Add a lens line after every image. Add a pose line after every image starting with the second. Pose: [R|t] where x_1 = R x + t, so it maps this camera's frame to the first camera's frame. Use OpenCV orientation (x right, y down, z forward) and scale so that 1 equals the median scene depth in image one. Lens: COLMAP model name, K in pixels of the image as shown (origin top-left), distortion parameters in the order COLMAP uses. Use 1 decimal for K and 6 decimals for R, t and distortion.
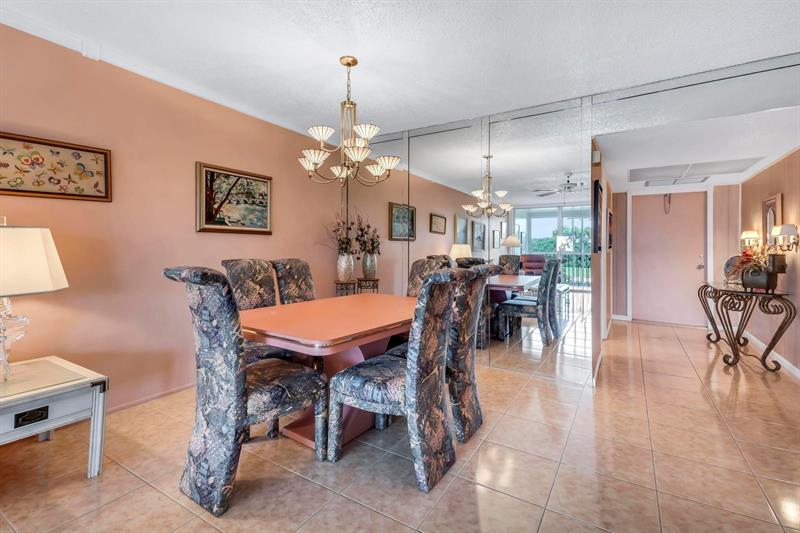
lens RADIAL K [[353.9, 0, 398.1], [0, 353.9, 240.1], [0, 0, 1]] dist [0.026117, 0.000019]
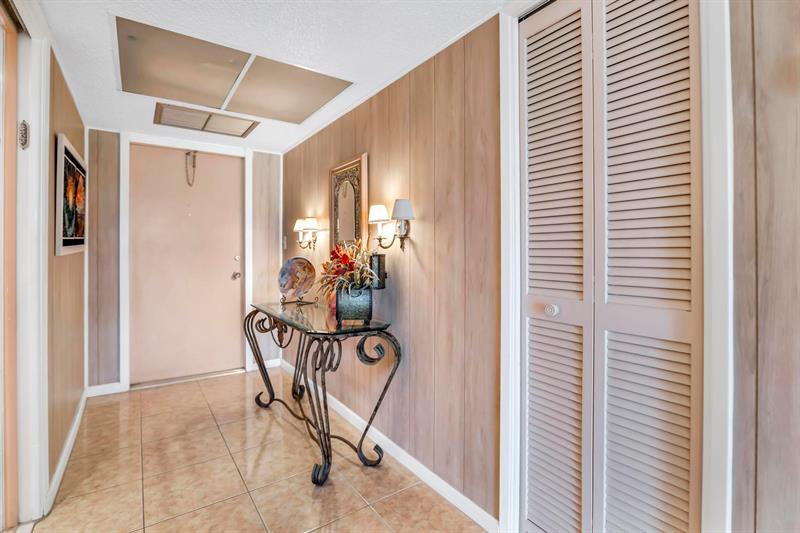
lens RADIAL K [[388.1, 0, 401.6], [0, 388.1, 249.8], [0, 0, 1]] dist [-0.016893, 0.000911]
pose [[0.380494, -0.012119, 0.924704, 0.394679], [-0.012681, 0.999752, 0.018321, 0.016217], [-0.924696, -0.018698, 0.380246, 0.581016]]
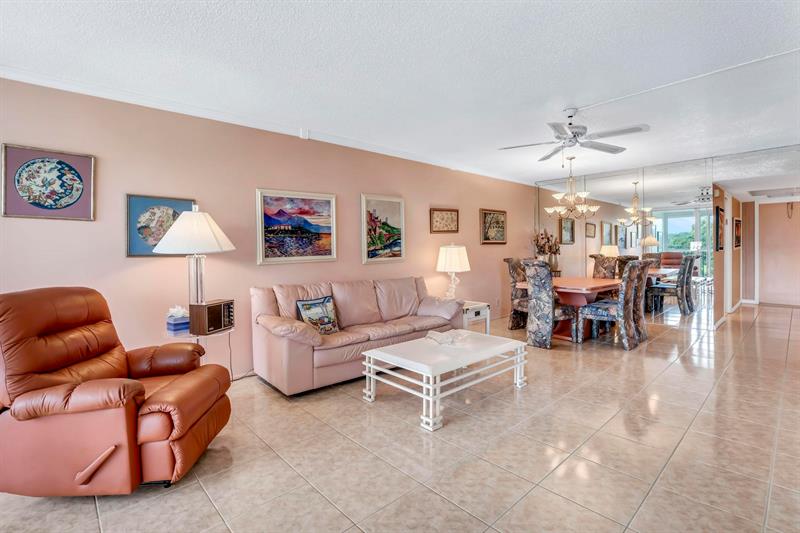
lens RADIAL K [[388.1, 0, 401.6], [0, 388.1, 249.8], [0, 0, 1]] dist [-0.016893, 0.000911]
pose [[0.971529, -0.019054, -0.236155, -0.329193], [0.025787, 0.999343, 0.025458, -0.039885], [0.235515, -0.030823, 0.971382, -0.792421]]
